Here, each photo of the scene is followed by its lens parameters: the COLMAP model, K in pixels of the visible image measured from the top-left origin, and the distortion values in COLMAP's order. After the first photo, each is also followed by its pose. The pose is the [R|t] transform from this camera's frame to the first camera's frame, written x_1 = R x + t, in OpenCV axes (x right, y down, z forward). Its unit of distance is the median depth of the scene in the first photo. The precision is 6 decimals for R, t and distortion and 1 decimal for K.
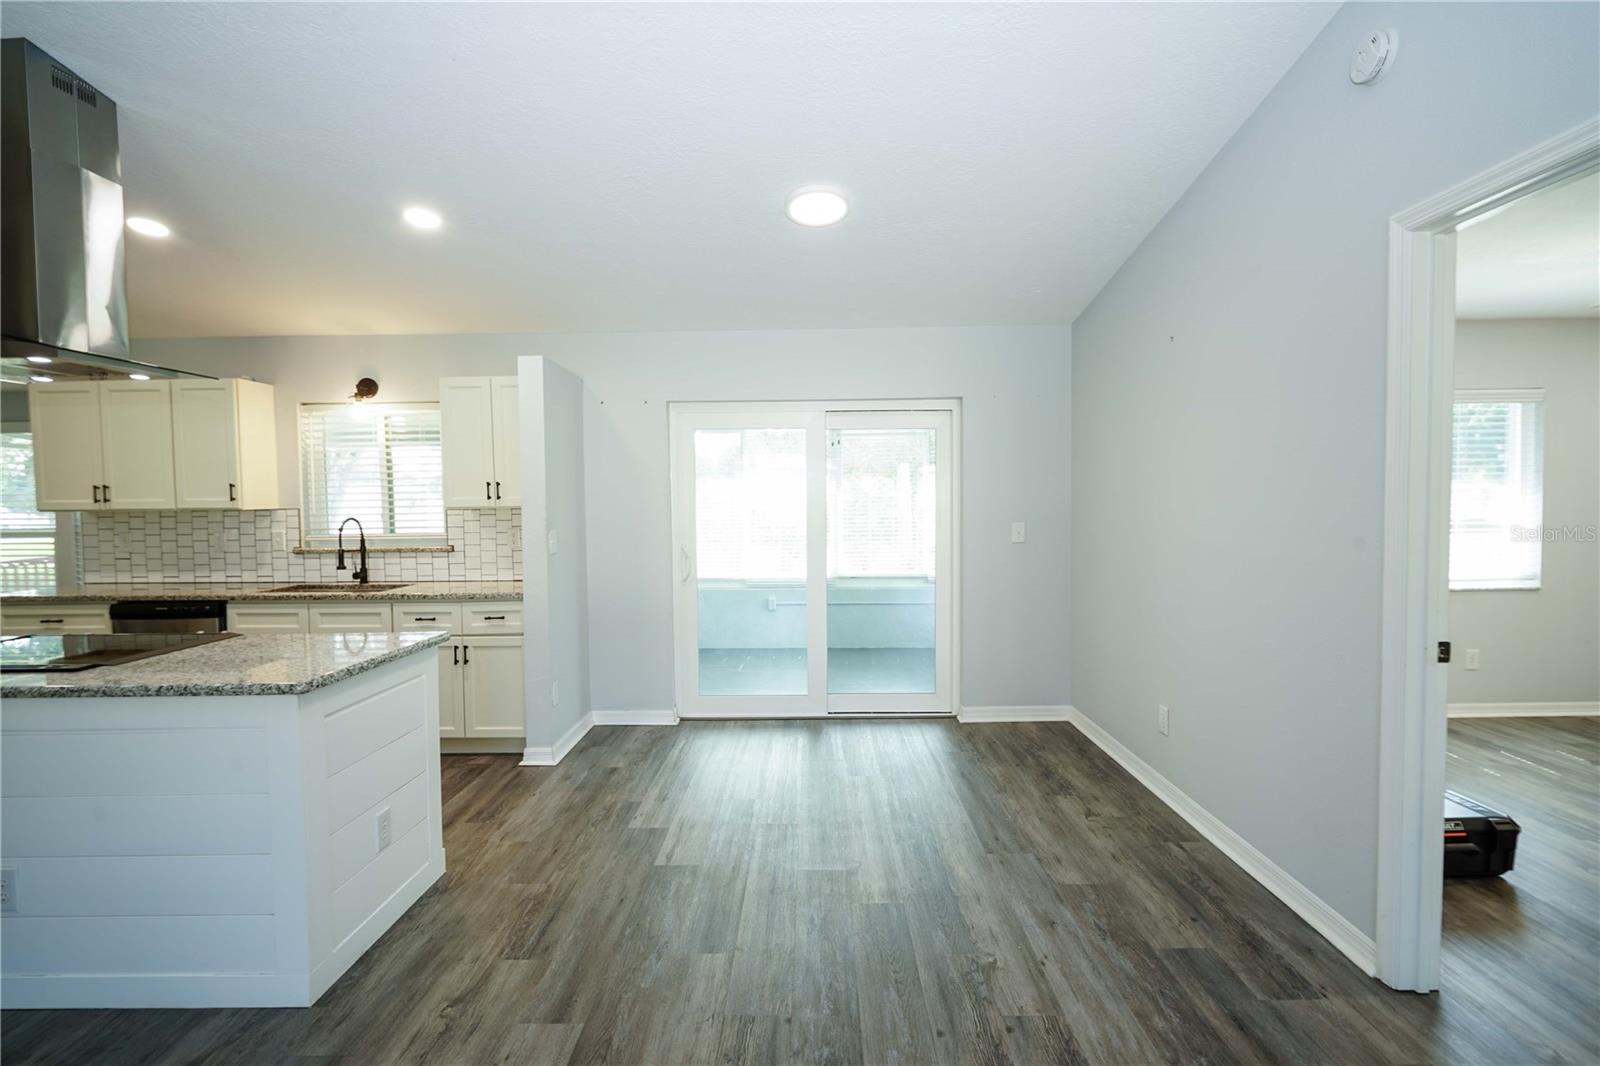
lens RADIAL K [[774.0, 0, 800.0], [0, 774.0, 533.0], [0, 0, 1]] dist [-0.003748, -0.000592]
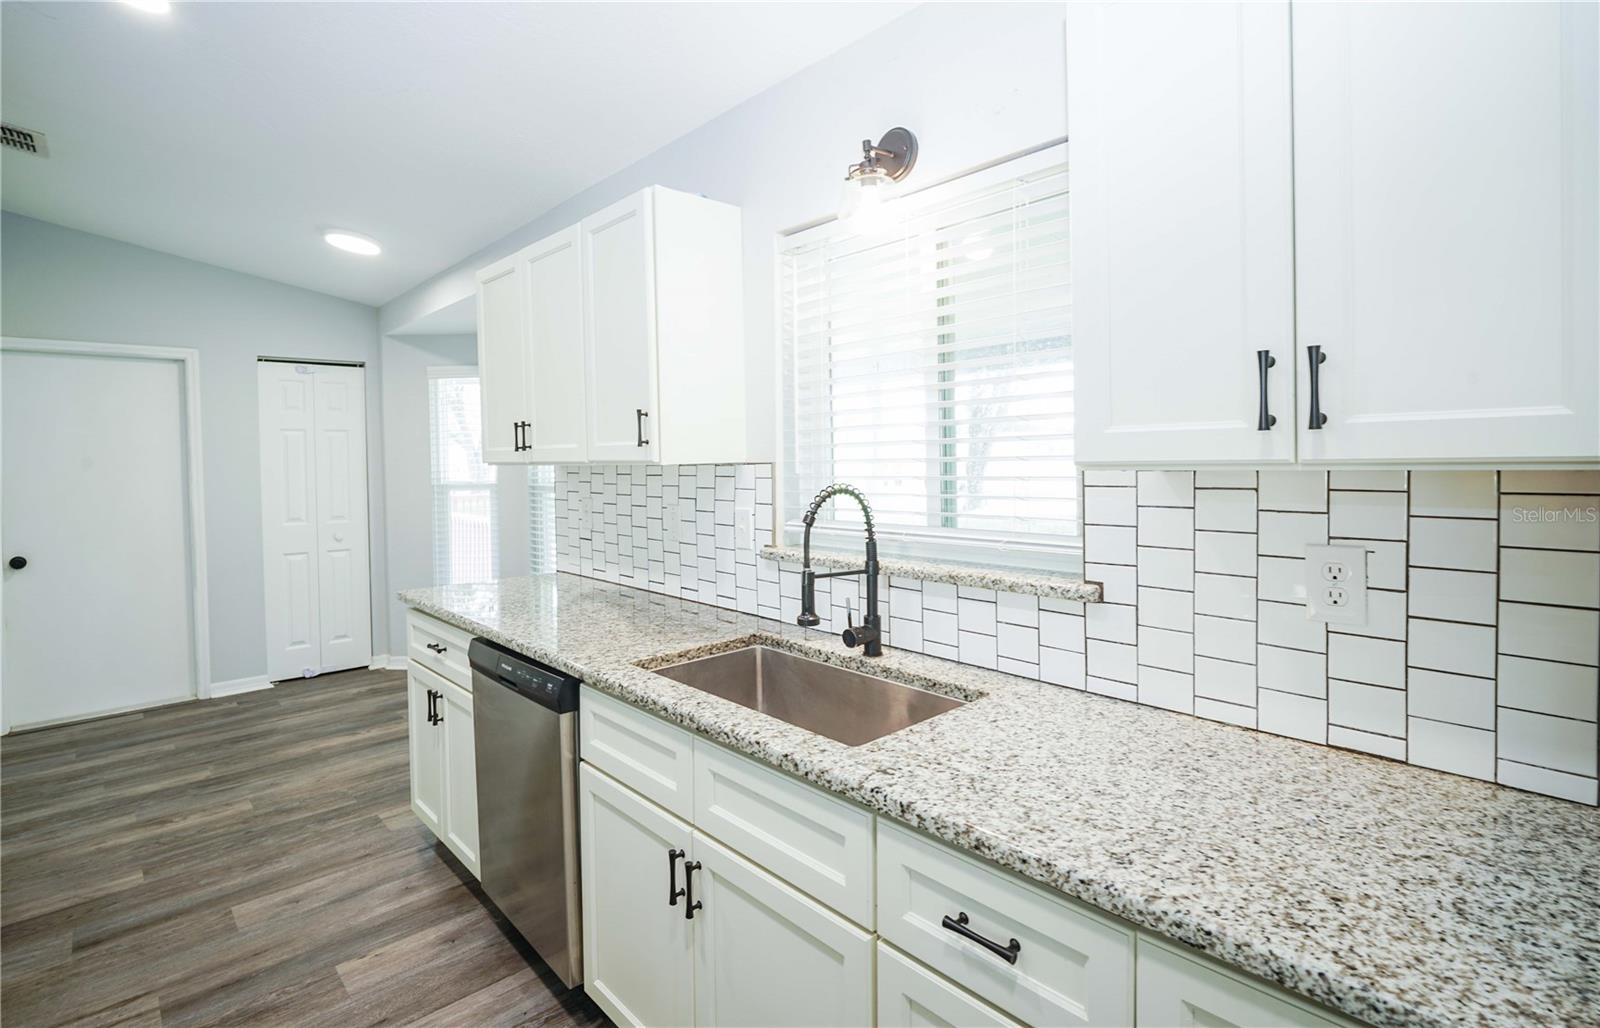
lens RADIAL K [[766.9, 0, 779.9], [0, 766.9, 479.5], [0, 0, 1]] dist [-0.005143, -0.000312]
pose [[0.687662, 0.022367, -0.725687, -0.315527], [-0.022054, 0.999708, 0.009914, -0.026154], [0.725696, 0.009187, 0.687954, 0.695405]]
